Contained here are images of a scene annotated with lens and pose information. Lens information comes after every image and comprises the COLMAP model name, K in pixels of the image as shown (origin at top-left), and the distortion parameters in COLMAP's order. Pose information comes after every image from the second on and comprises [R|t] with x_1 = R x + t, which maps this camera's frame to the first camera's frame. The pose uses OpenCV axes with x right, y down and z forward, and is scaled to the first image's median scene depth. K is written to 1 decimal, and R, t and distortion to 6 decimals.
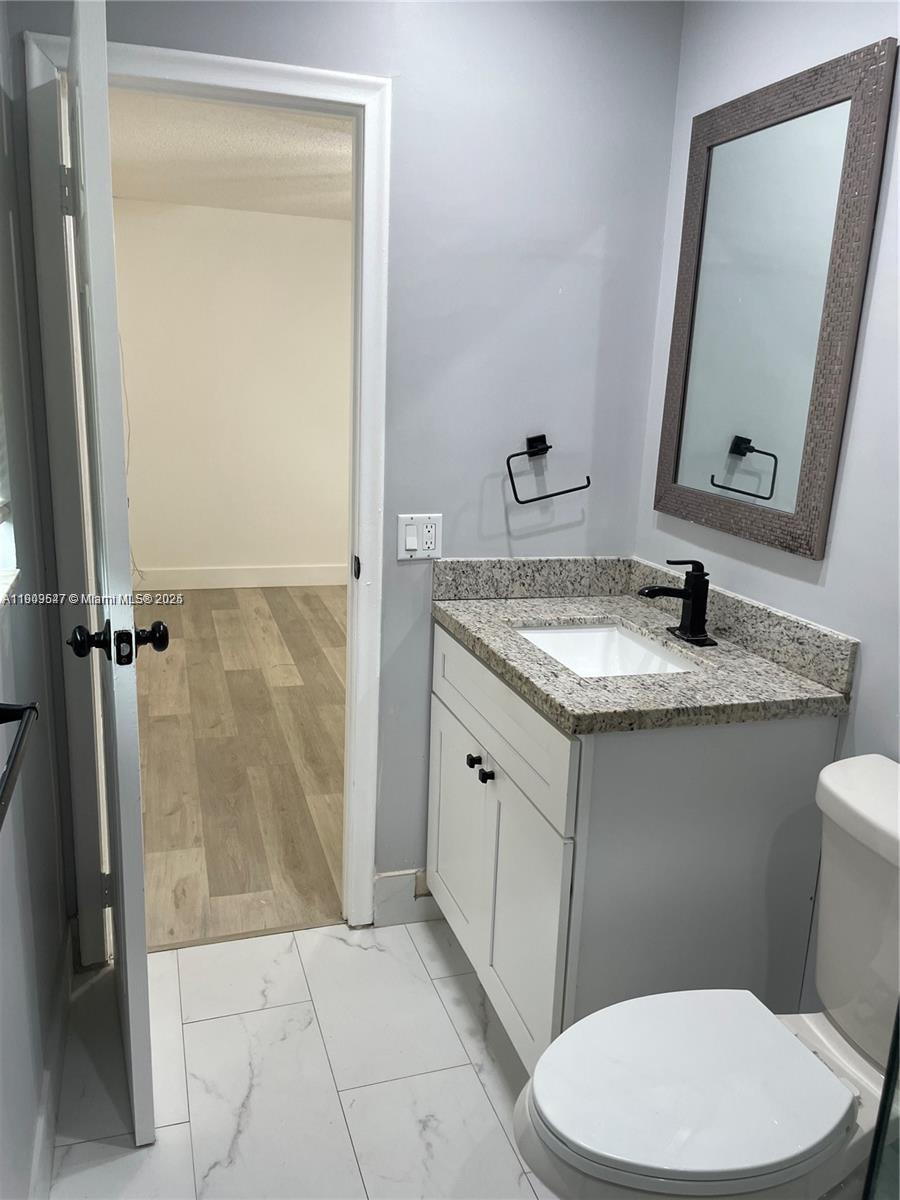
lens RADIAL K [[922.9, 0, 451.8], [0, 922.9, 604.6], [0, 0, 1]] dist [0.027169, -0.052888]
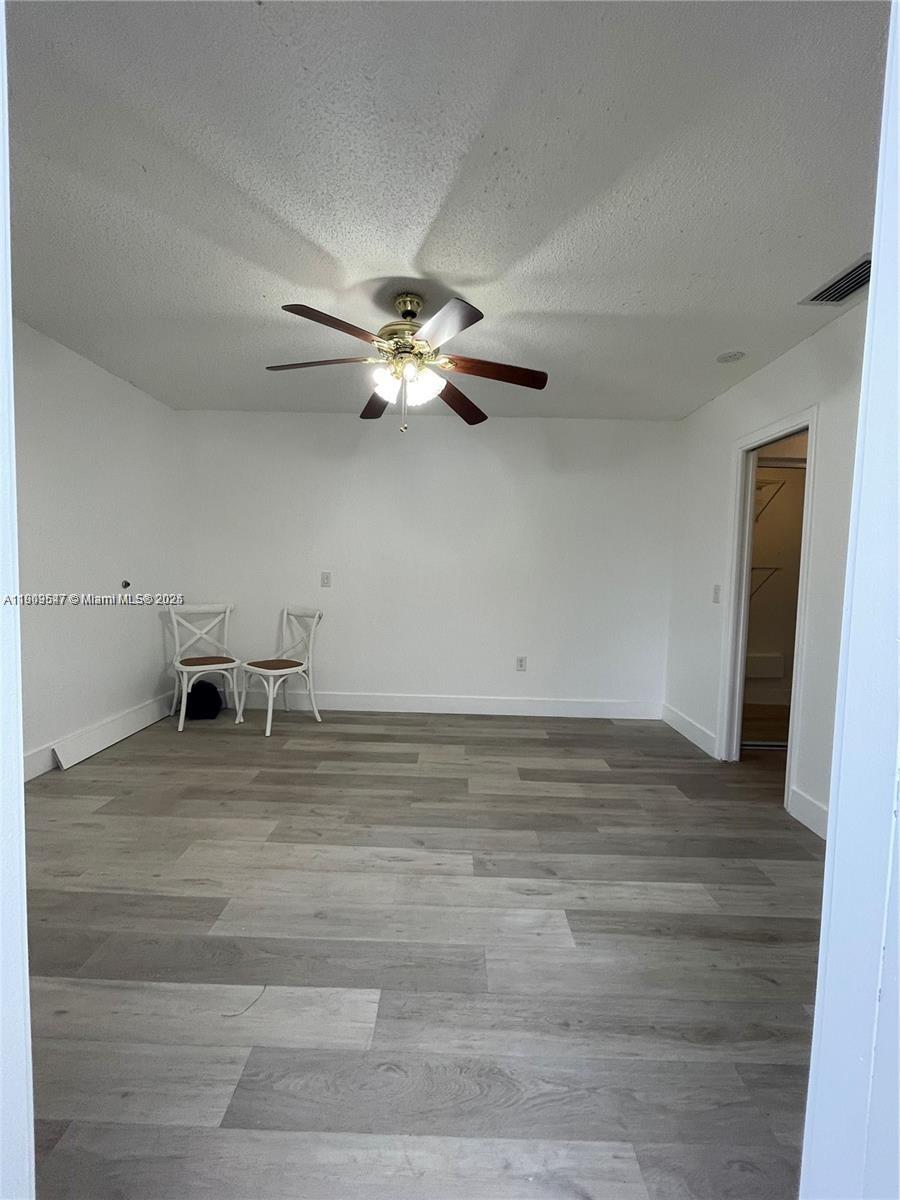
lens RADIAL K [[484.8, 0, 447.8], [0, 484.8, 599.8], [0, 0, 1]] dist [-0.009802, 0.000956]
pose [[0.303017, -0.087844, 0.948928, -0.834020], [0.211746, 0.977058, 0.022832, -0.312354], [-0.929163, 0.194013, 0.314666, 1.620284]]
